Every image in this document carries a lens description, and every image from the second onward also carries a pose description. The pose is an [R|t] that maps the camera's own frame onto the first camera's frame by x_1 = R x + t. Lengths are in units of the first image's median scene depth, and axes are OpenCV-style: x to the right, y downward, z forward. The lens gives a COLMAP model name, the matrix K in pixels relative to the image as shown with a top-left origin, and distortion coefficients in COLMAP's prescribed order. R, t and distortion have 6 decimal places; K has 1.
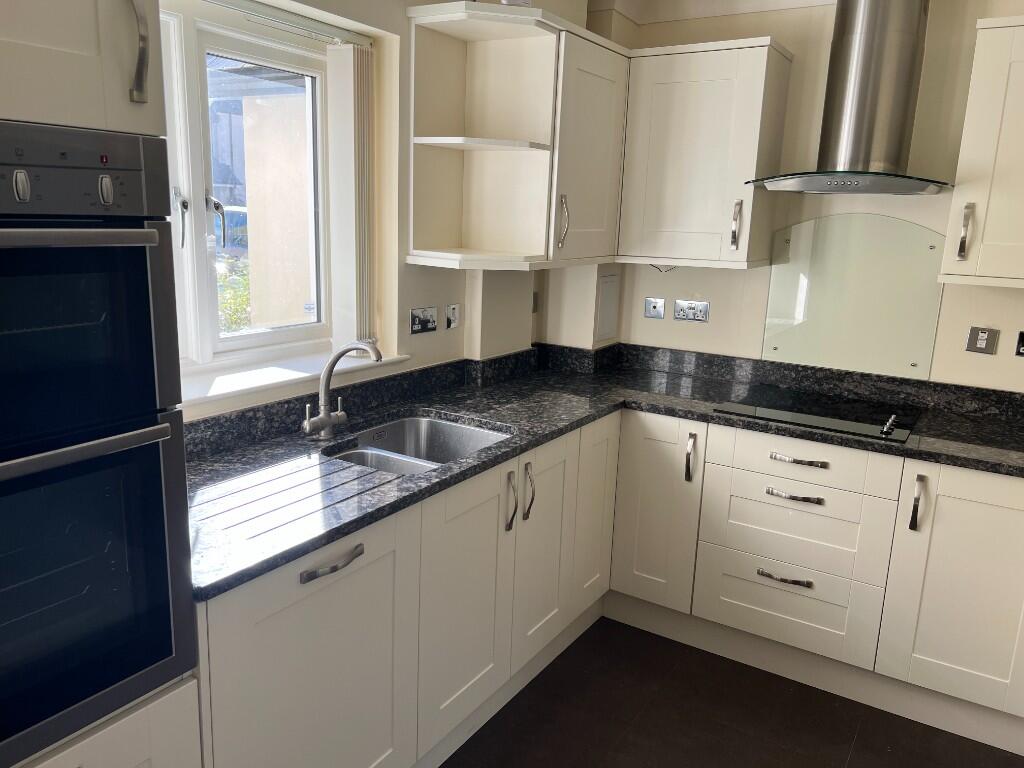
lens RADIAL K [[762.1, 0, 506.3], [0, 762.1, 385.1], [0, 0, 1]] dist [0.017705, -0.011662]
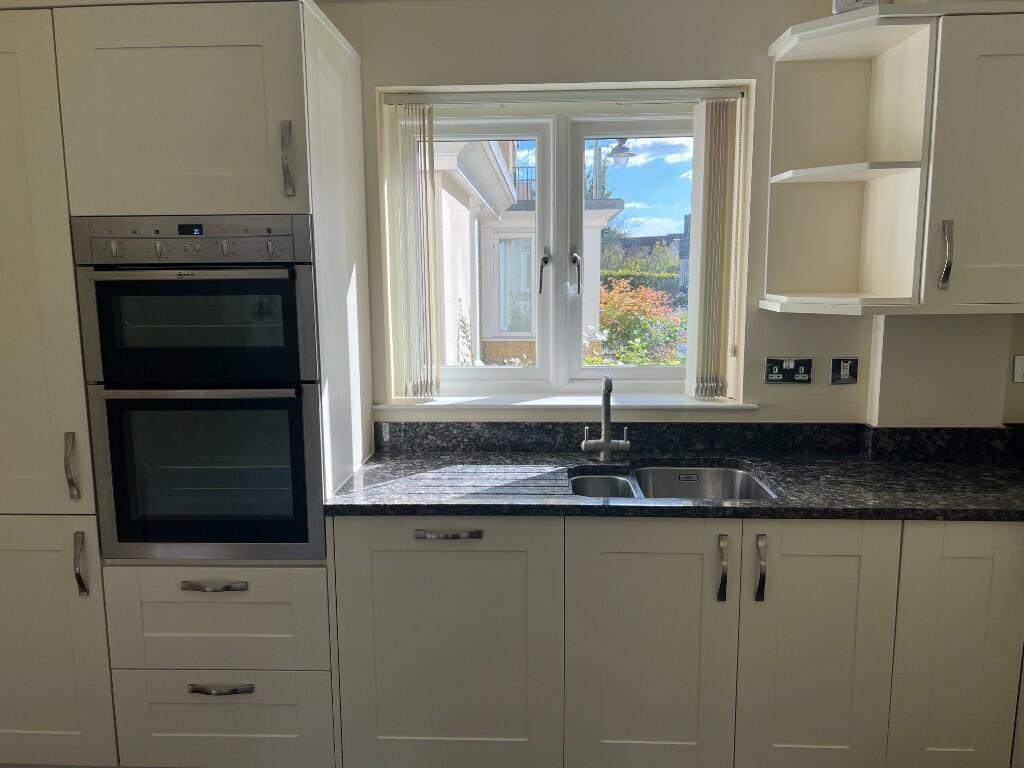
lens RADIAL K [[762.1, 0, 504.2], [0, 762.1, 381.9], [0, 0, 1]] dist [0.017705, -0.011662]
pose [[0.497471, 0.085651, -0.863242, 0.564147], [-0.163954, 0.986462, 0.003394, -0.020600], [0.851846, 0.139843, 0.504779, 0.270955]]
